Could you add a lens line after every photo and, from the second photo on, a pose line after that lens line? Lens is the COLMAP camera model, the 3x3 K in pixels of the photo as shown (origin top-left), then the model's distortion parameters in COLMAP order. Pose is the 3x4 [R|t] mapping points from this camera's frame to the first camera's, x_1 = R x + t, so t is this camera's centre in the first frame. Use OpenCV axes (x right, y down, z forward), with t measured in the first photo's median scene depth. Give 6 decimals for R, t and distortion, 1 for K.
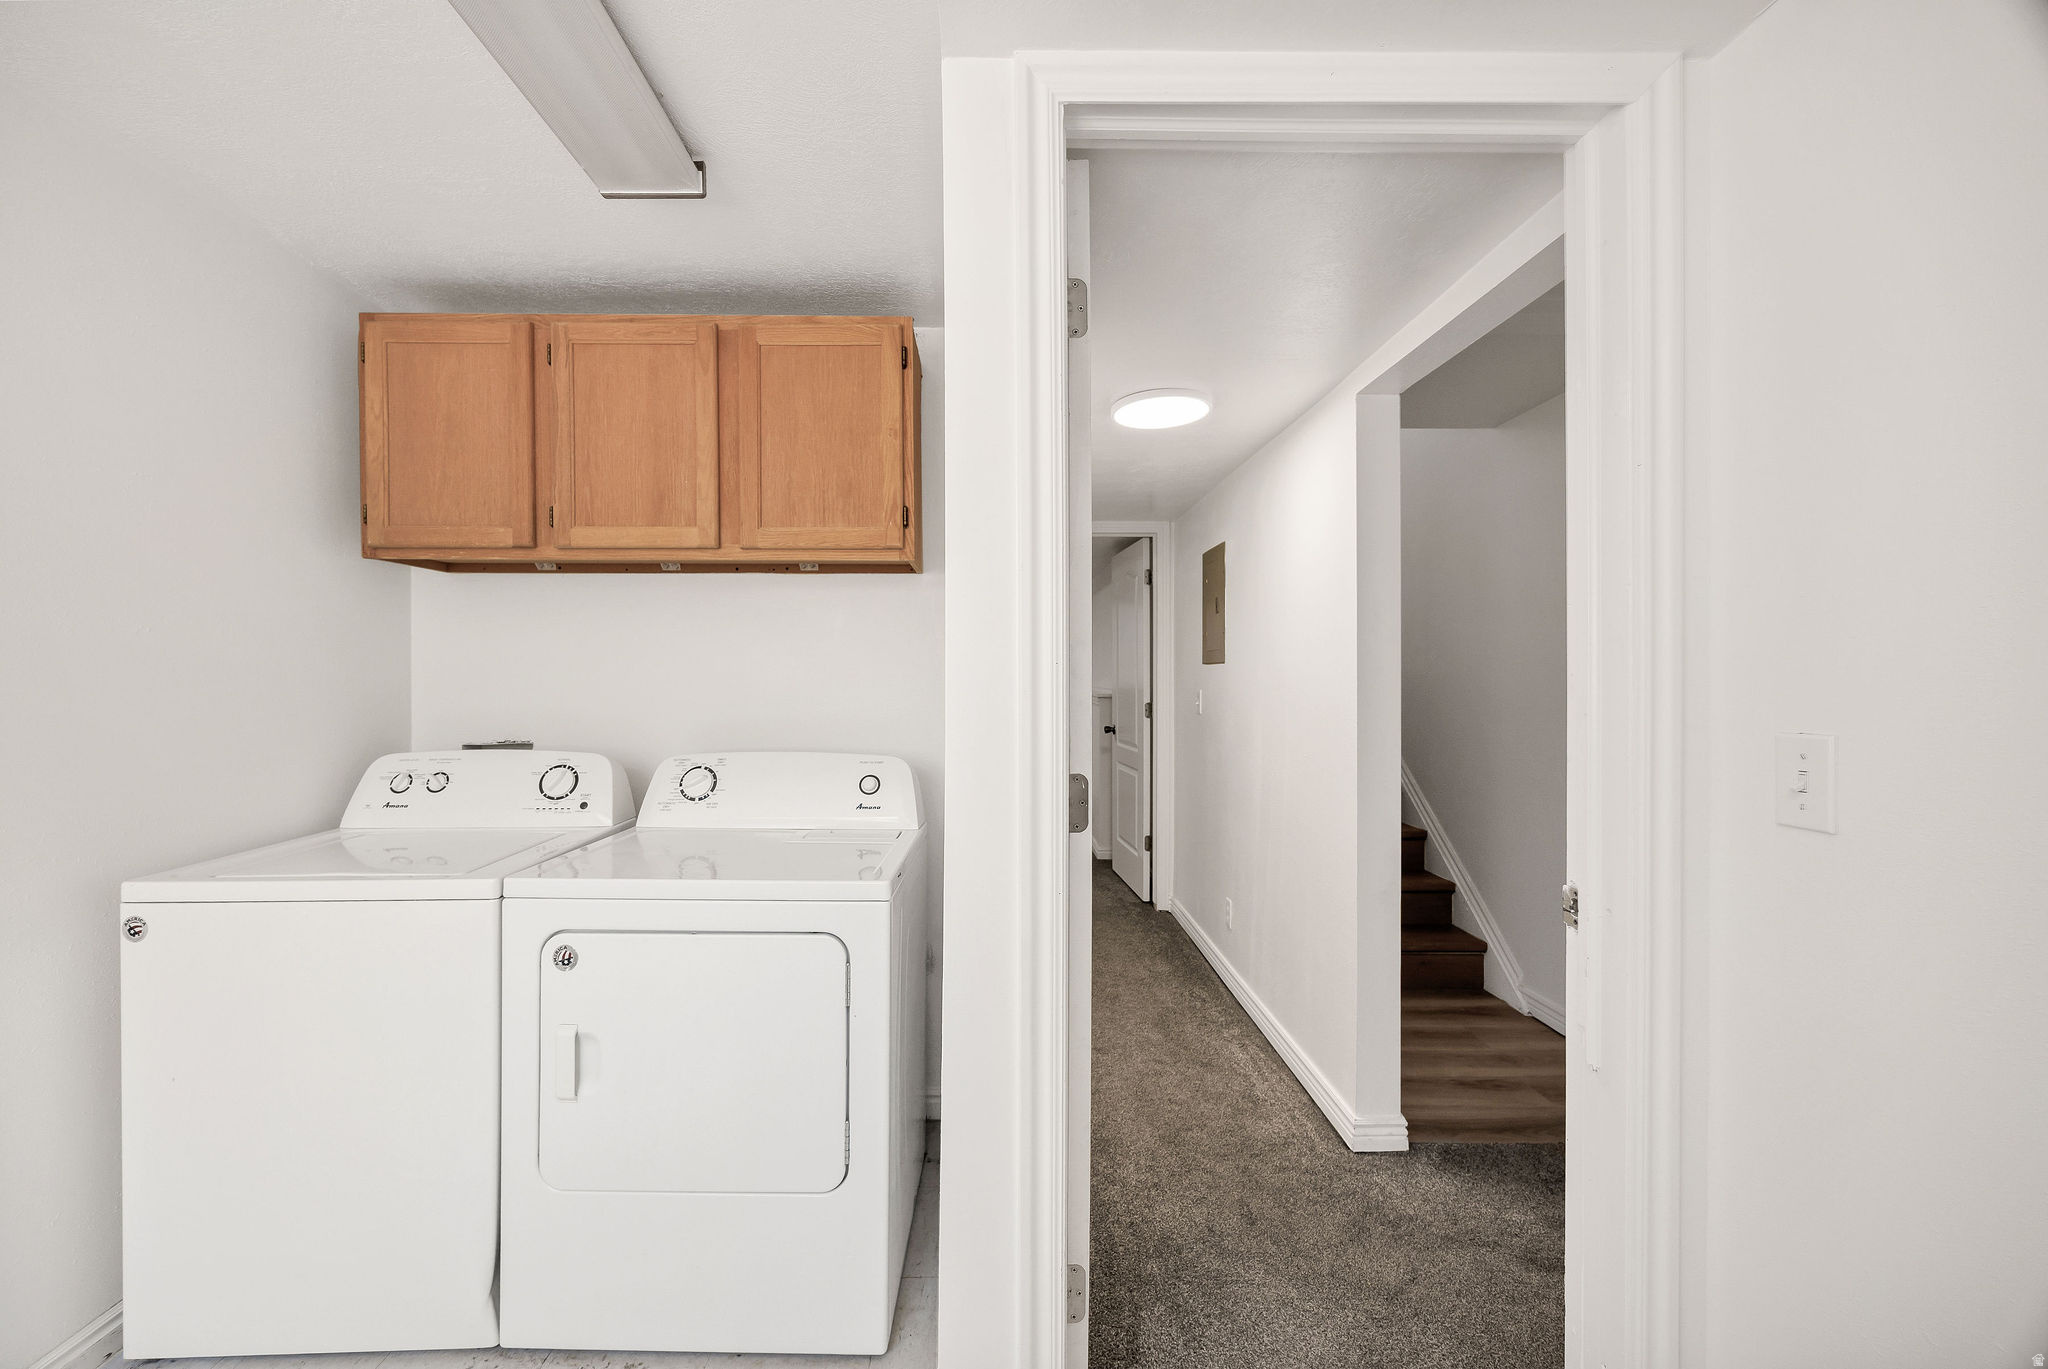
lens RADIAL K [[827.5, 0, 1010.8], [0, 827.5, 678.2], [0, 0, 1]] dist [-0.002246, 0.000626]
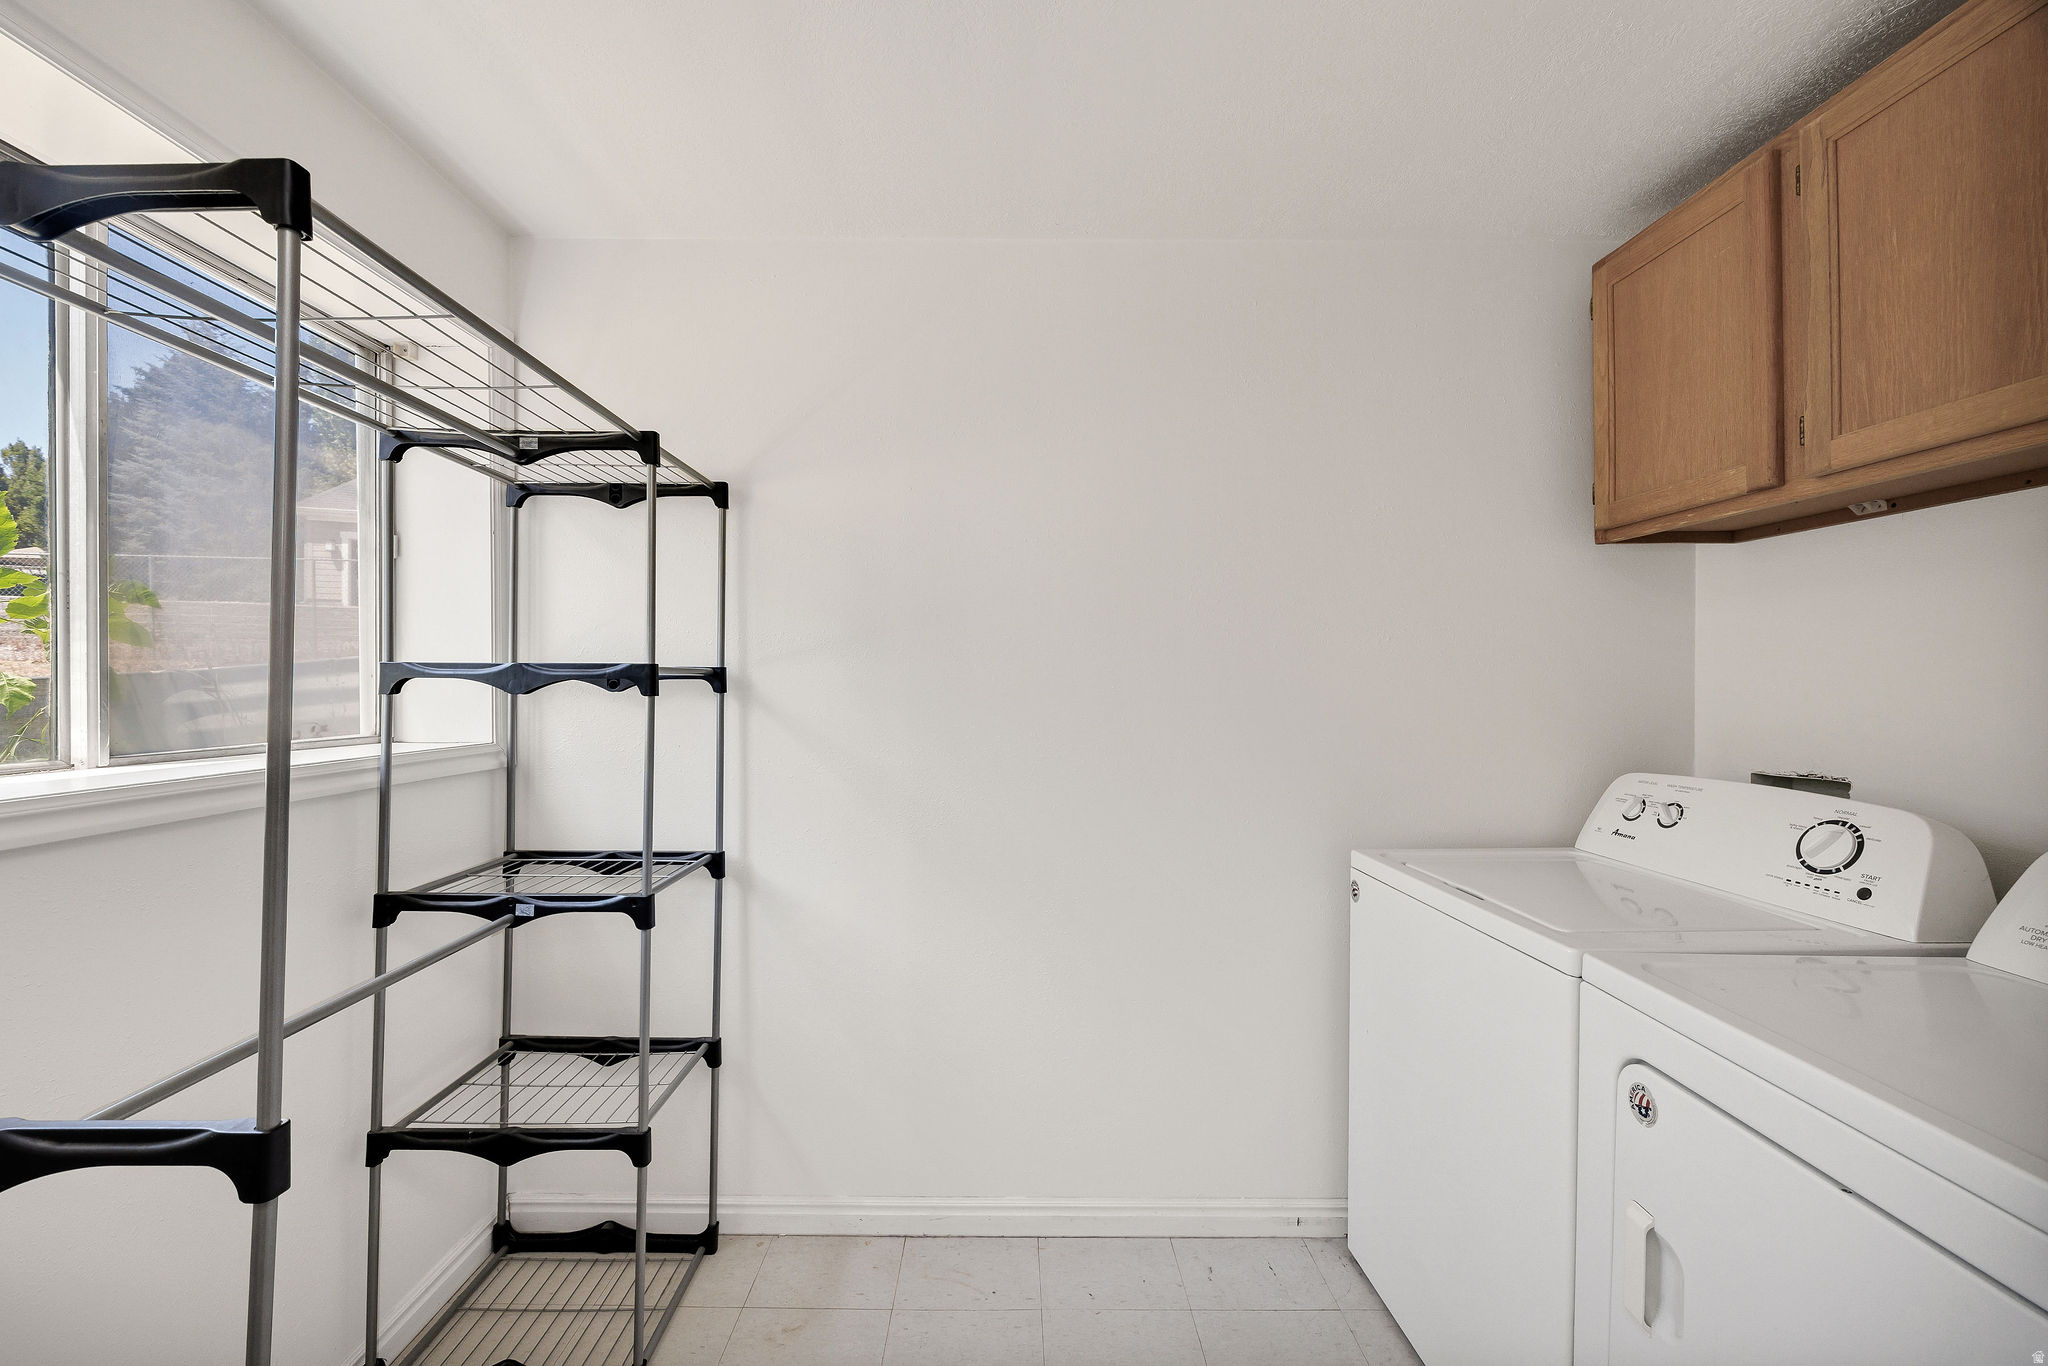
lens RADIAL K [[827.5, 0, 1012.9], [0, 827.5, 680.2], [0, 0, 1]] dist [-0.002246, 0.000626]
pose [[-0.036290, -0.002570, -0.999338, 0.109674], [-0.004225, 0.999988, -0.002418, 0.002765], [0.999332, 0.004135, -0.036300, 0.410823]]
